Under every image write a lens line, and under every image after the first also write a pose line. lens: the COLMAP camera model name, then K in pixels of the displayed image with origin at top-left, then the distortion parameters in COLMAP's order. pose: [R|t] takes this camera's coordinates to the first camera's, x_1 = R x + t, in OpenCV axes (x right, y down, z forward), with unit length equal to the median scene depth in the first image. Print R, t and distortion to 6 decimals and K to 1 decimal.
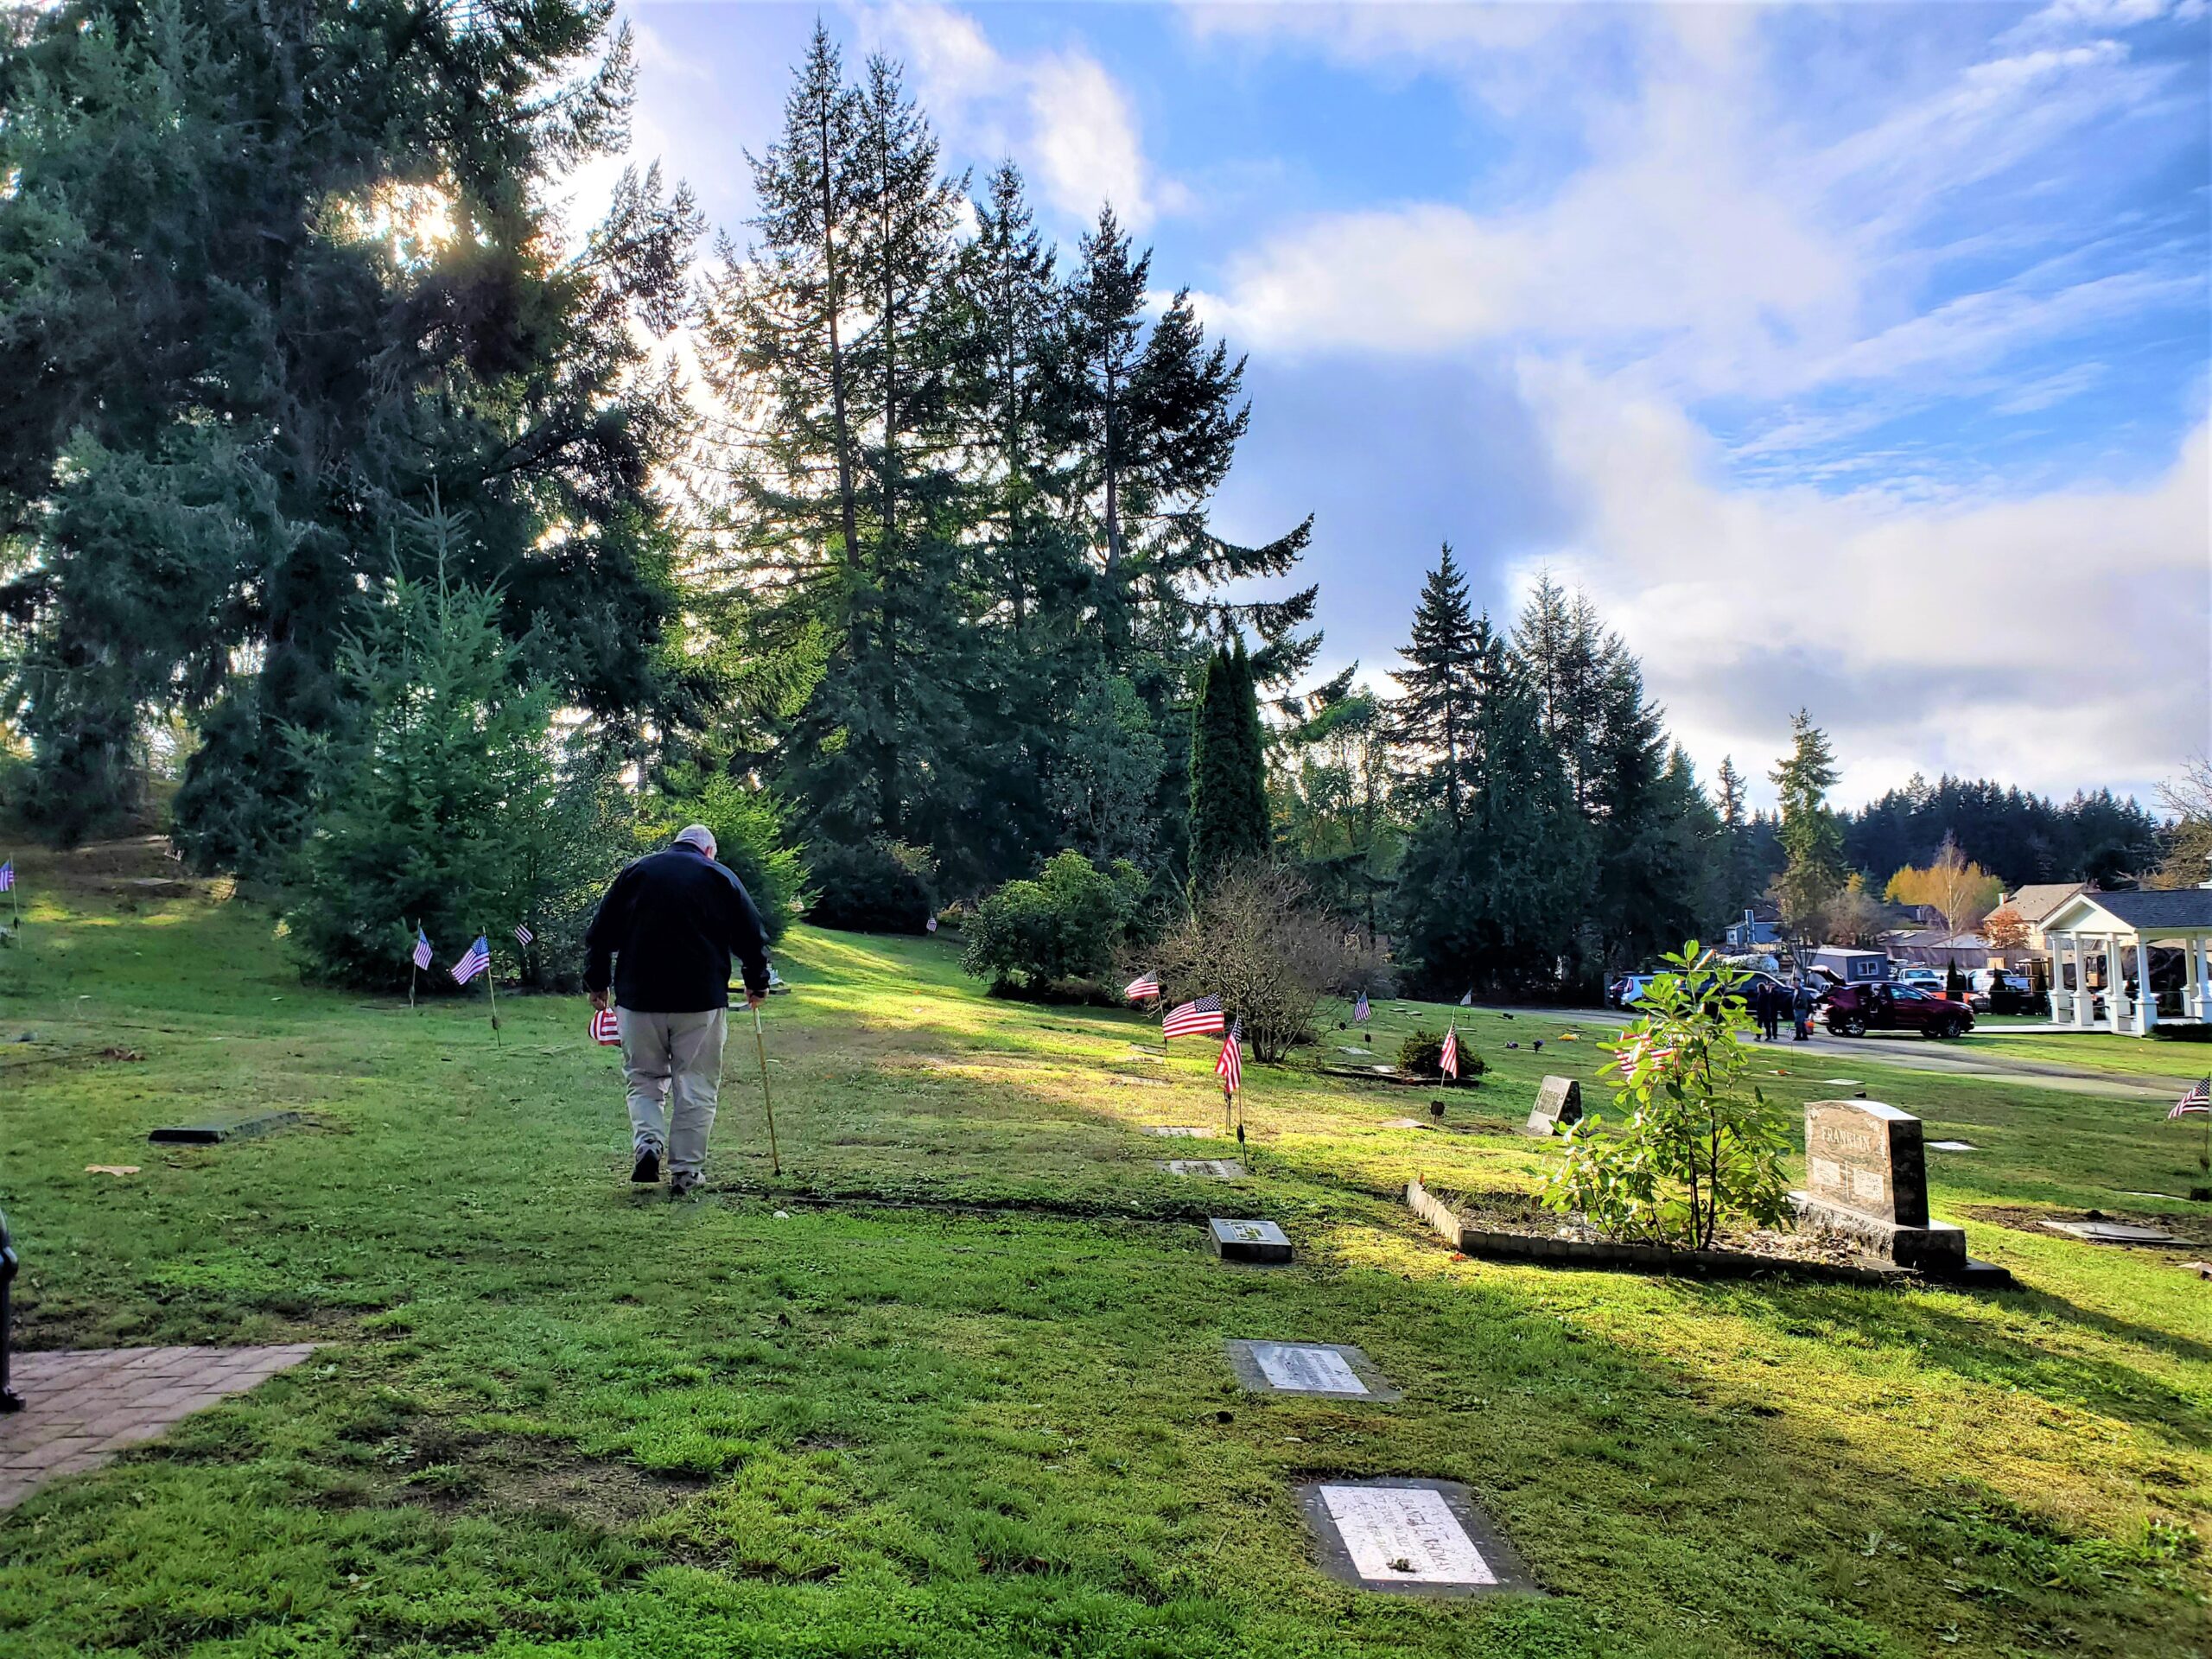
lens RADIAL K [[1672.2, 0, 1105.9], [0, 1672.2, 834.5], [0, 0, 1]] dist [0.001791, 0.005217]
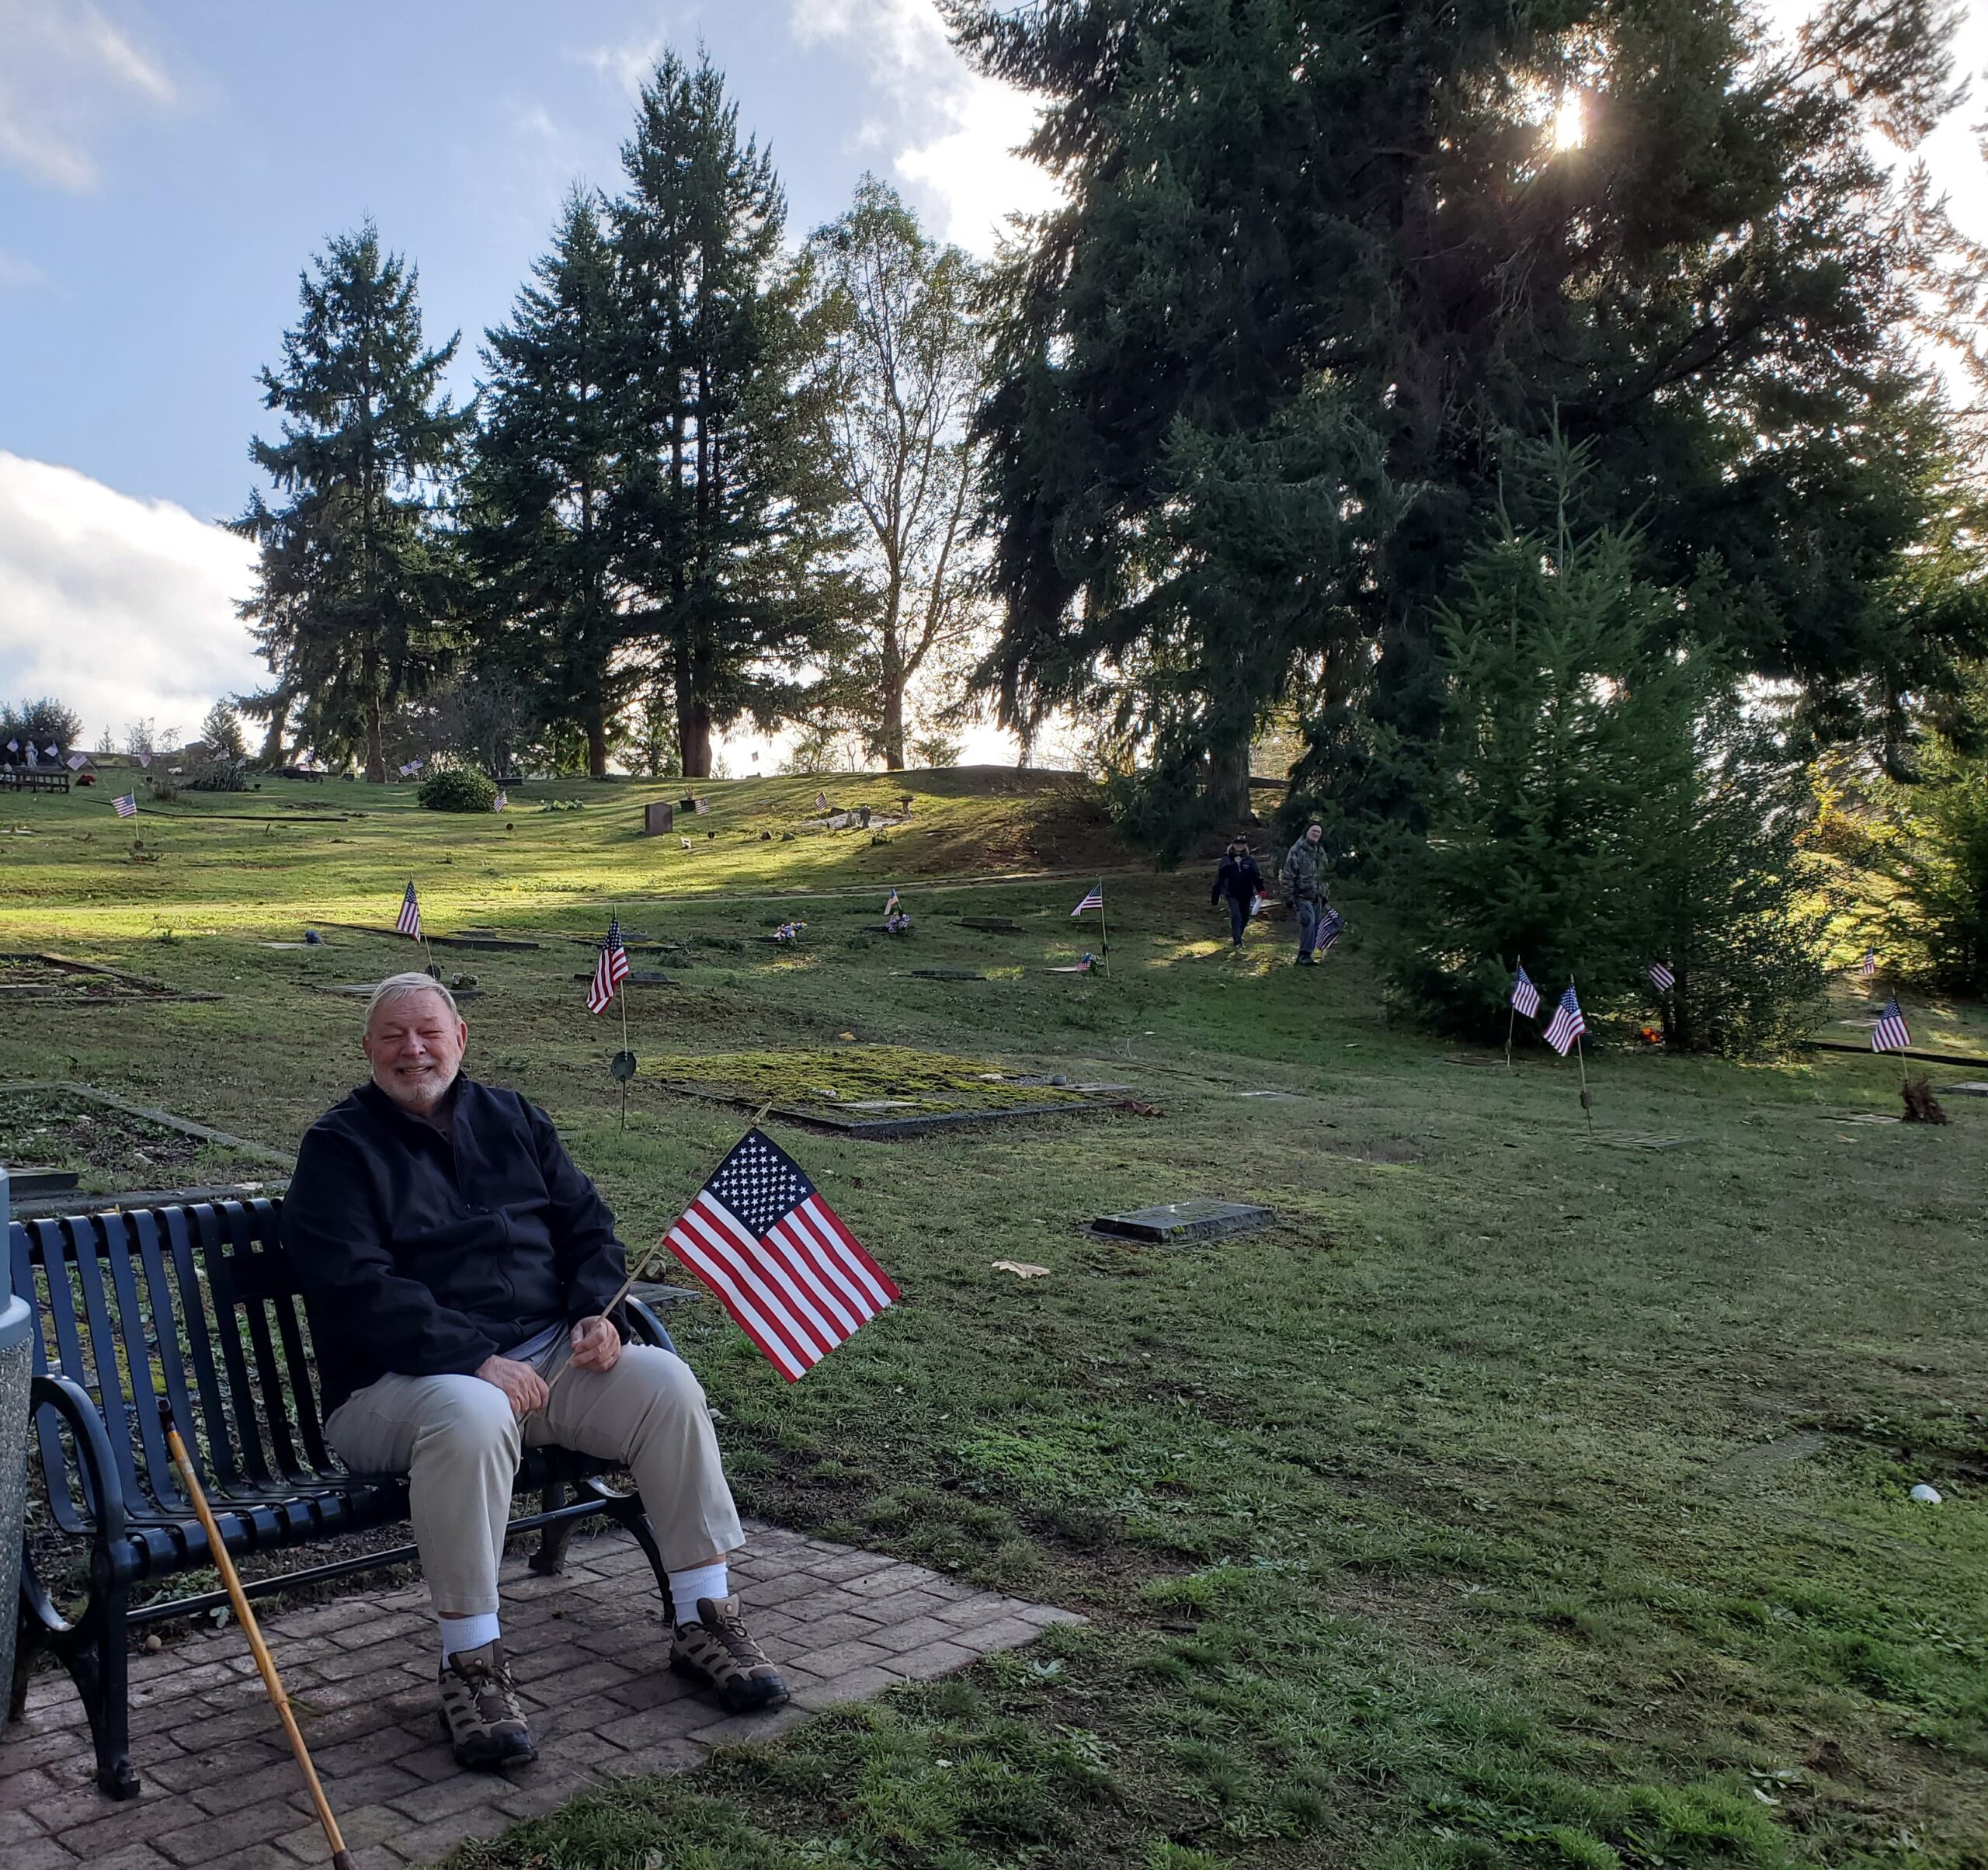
lens RADIAL K [[1695.9, 0, 991.8], [0, 1695.9, 934.7], [0, 0, 1]] dist [0.020777, -0.021526]
pose [[0.682441, 0.035294, -0.730088, 0.014764], [0.017468, 0.997761, 0.064562, -0.016434], [0.730732, -0.056813, 0.680296, 0.242988]]
